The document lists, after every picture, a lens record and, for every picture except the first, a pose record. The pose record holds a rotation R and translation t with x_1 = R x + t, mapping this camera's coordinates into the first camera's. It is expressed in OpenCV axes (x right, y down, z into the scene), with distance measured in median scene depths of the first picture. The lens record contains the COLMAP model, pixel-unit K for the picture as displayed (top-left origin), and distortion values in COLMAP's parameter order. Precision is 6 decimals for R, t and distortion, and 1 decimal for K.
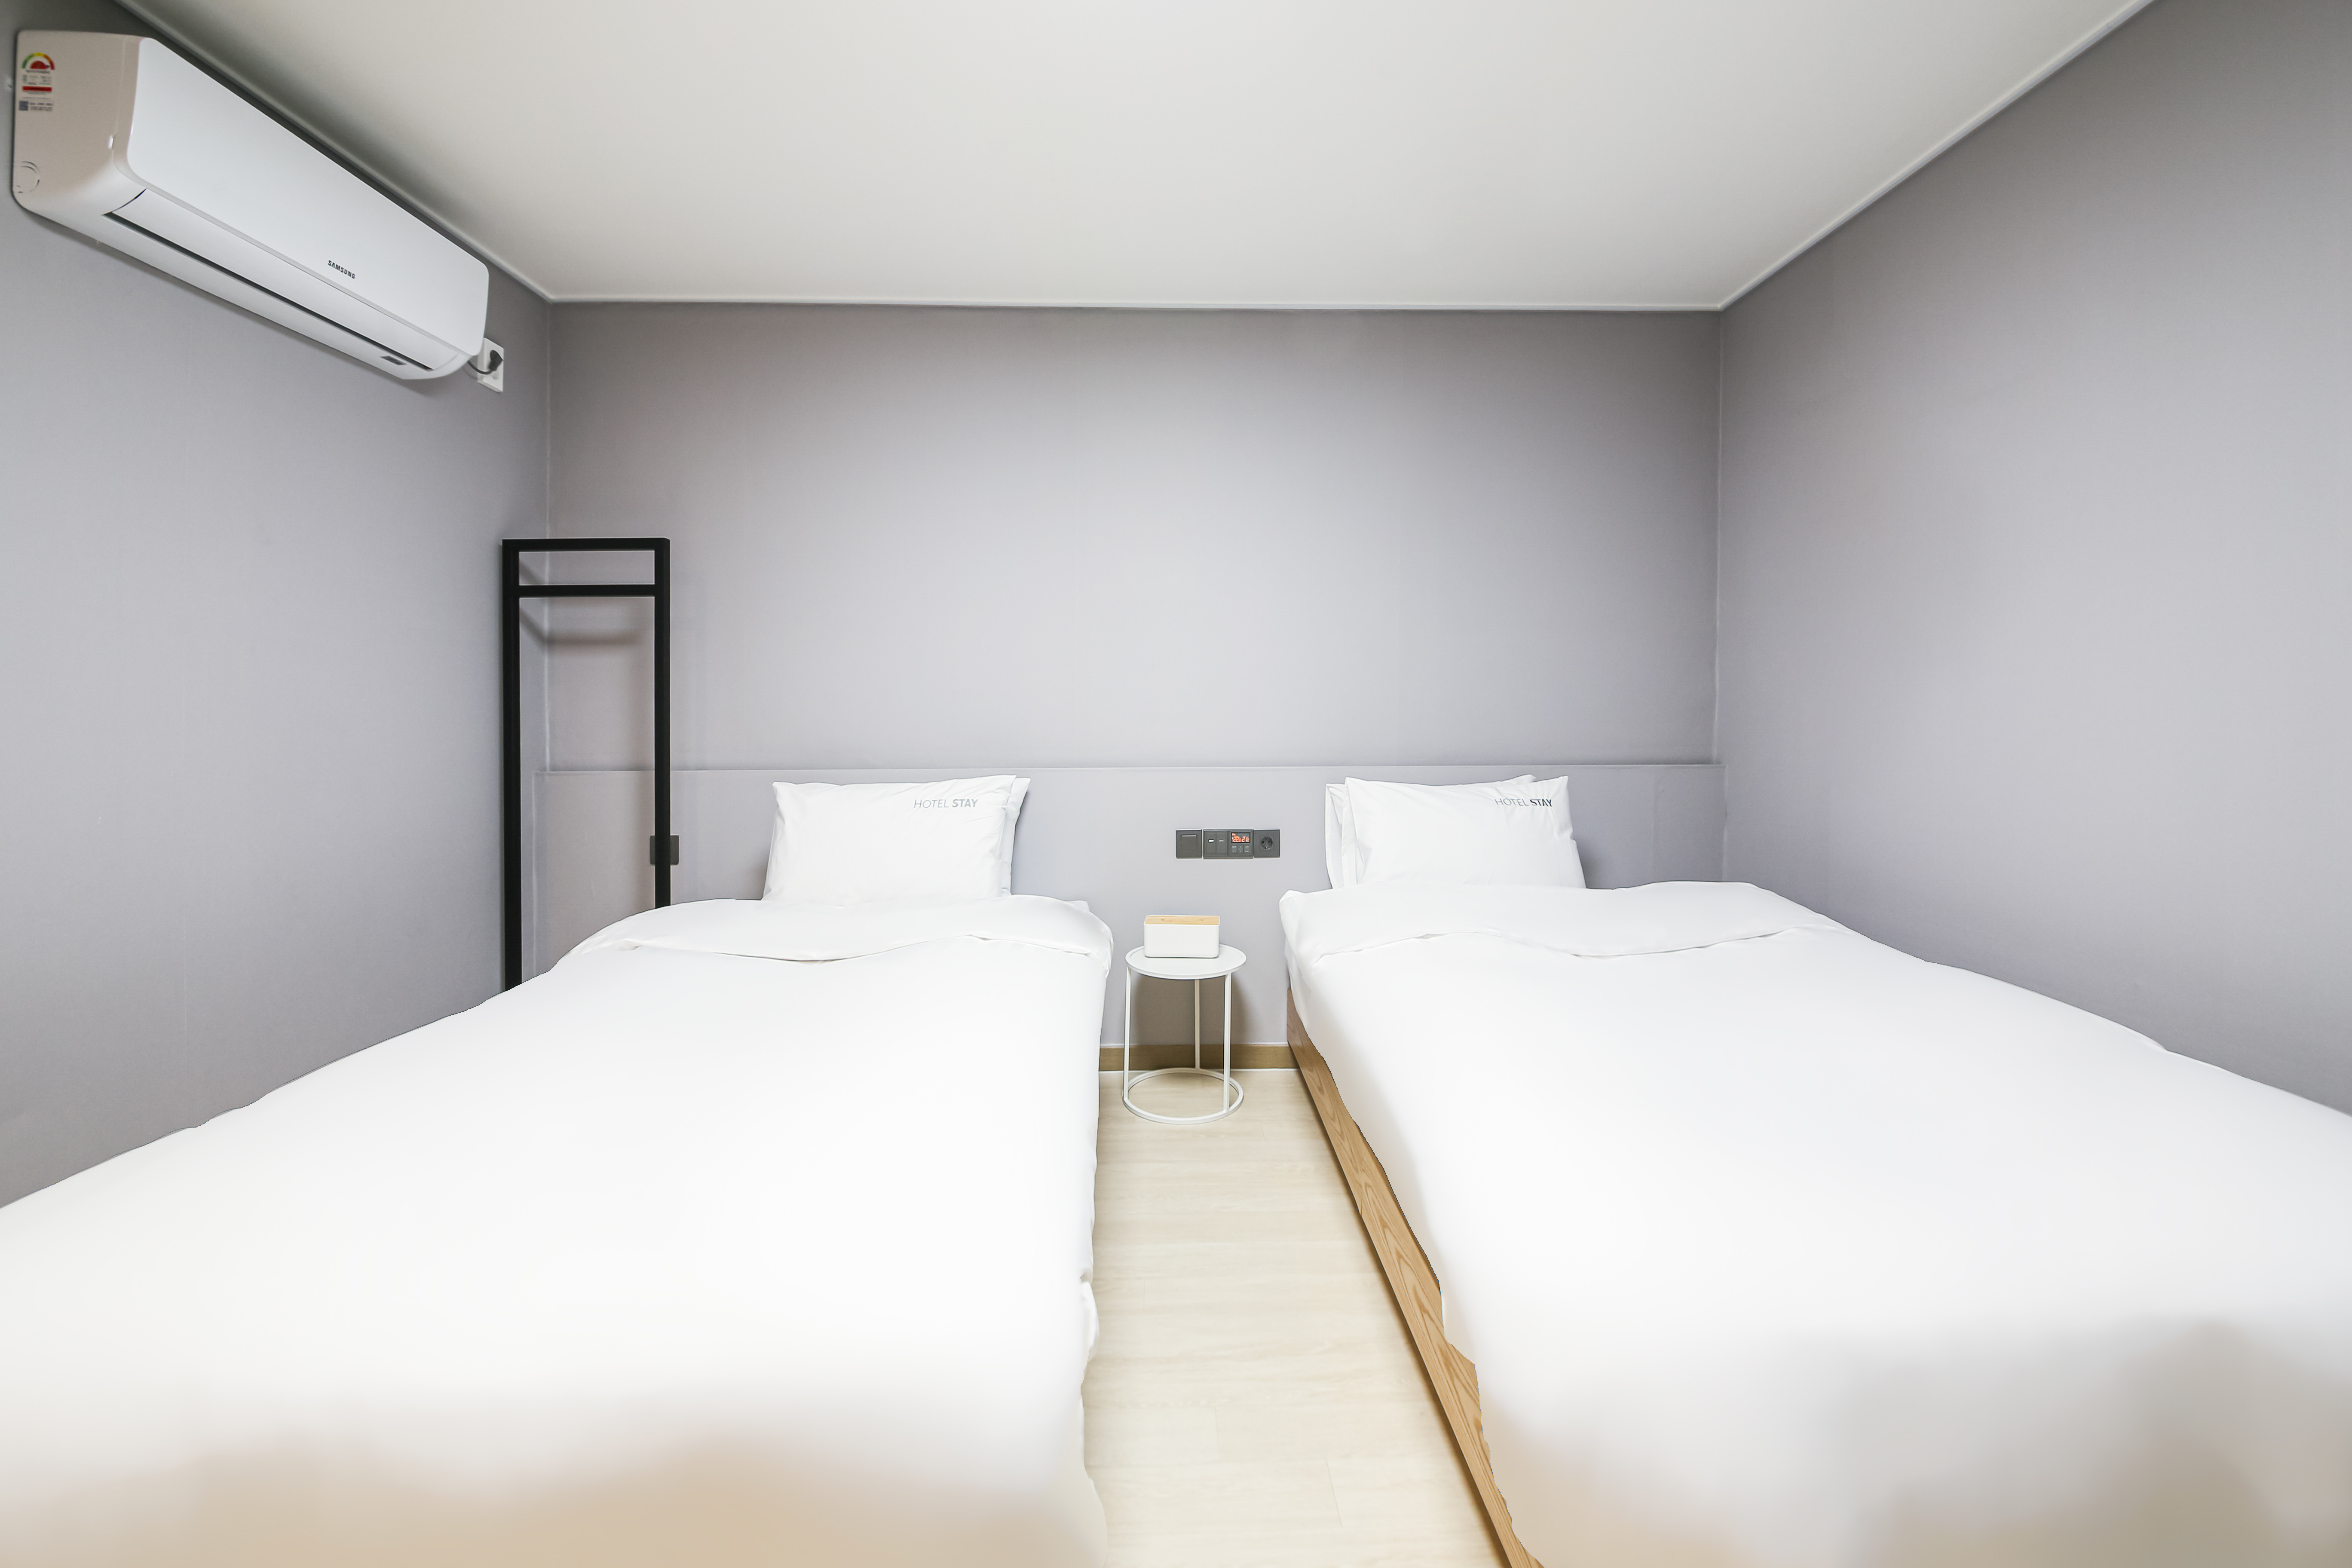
lens RADIAL K [[847.7, 0, 1215.3], [0, 847.7, 735.4], [0, 0, 1]] dist [0.002169, -0.000009]
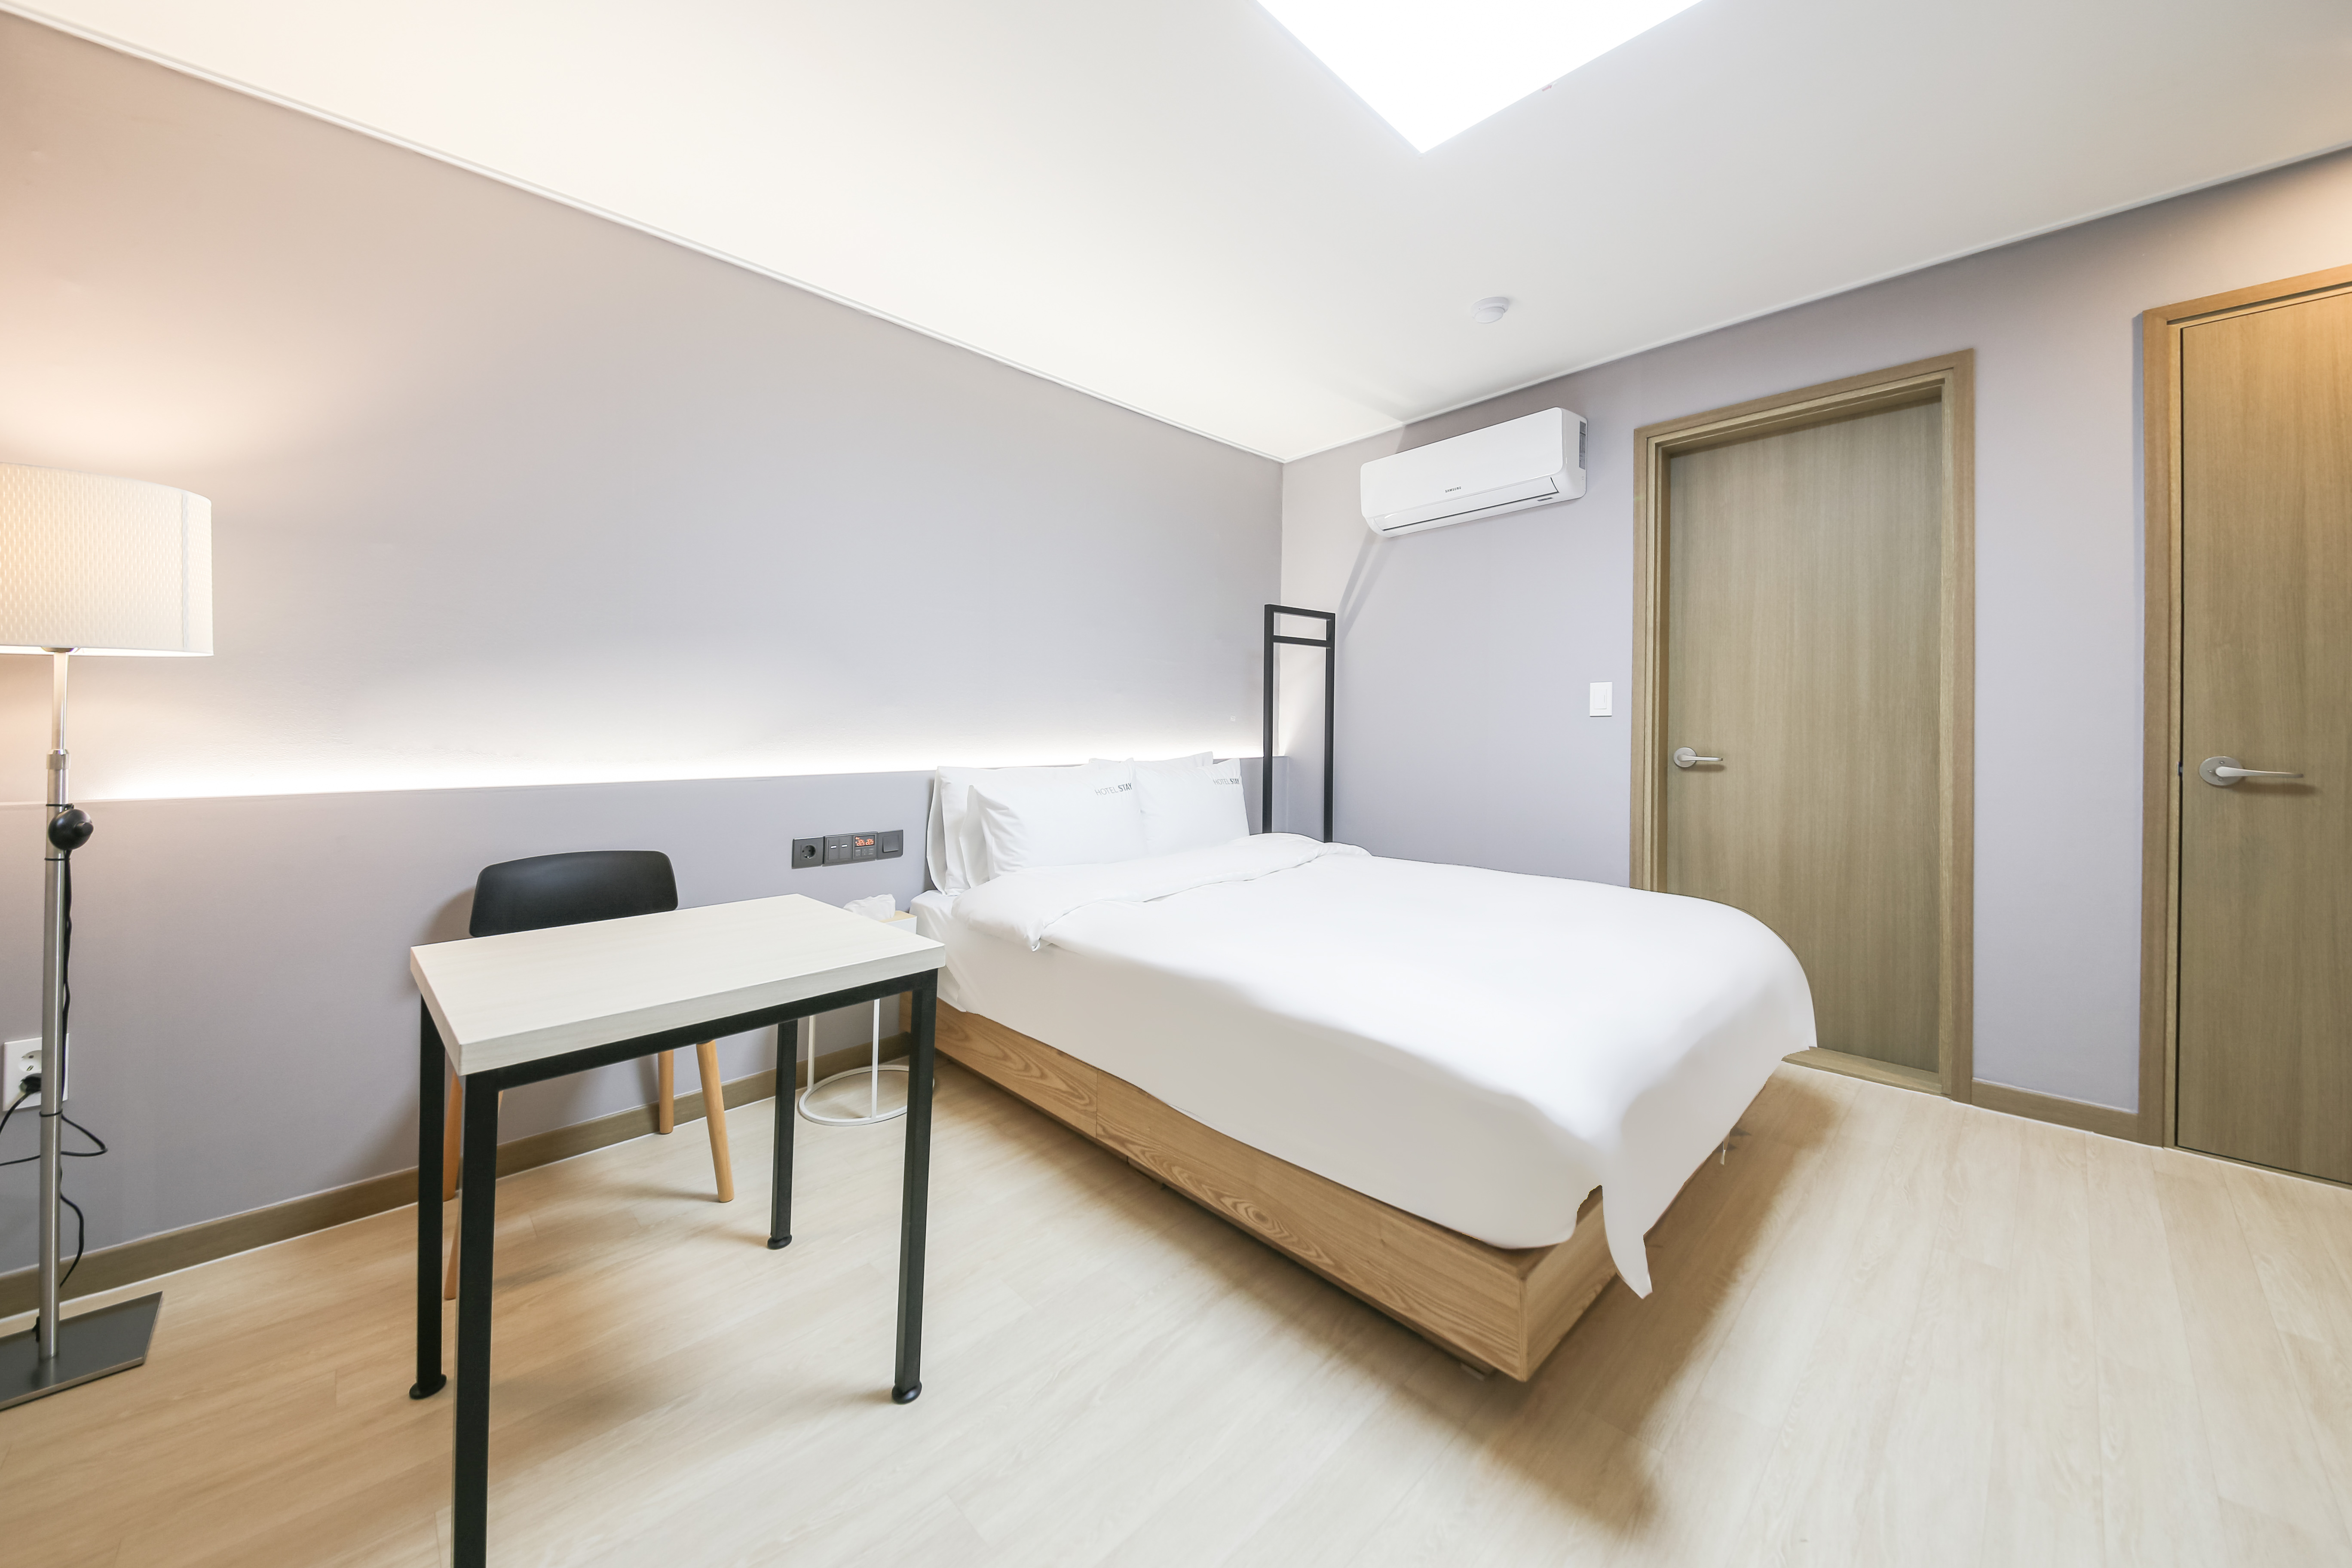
lens RADIAL K [[816.1, 0, 1171.5], [0, 816.1, 723.5], [0, 0, 1]] dist [0.001685, -0.000363]
pose [[0.750537, 0.007790, 0.660783, -1.918470], [0.009279, 0.999708, -0.022324, 0.017429], [-0.660764, 0.022886, 0.750245, 0.005868]]
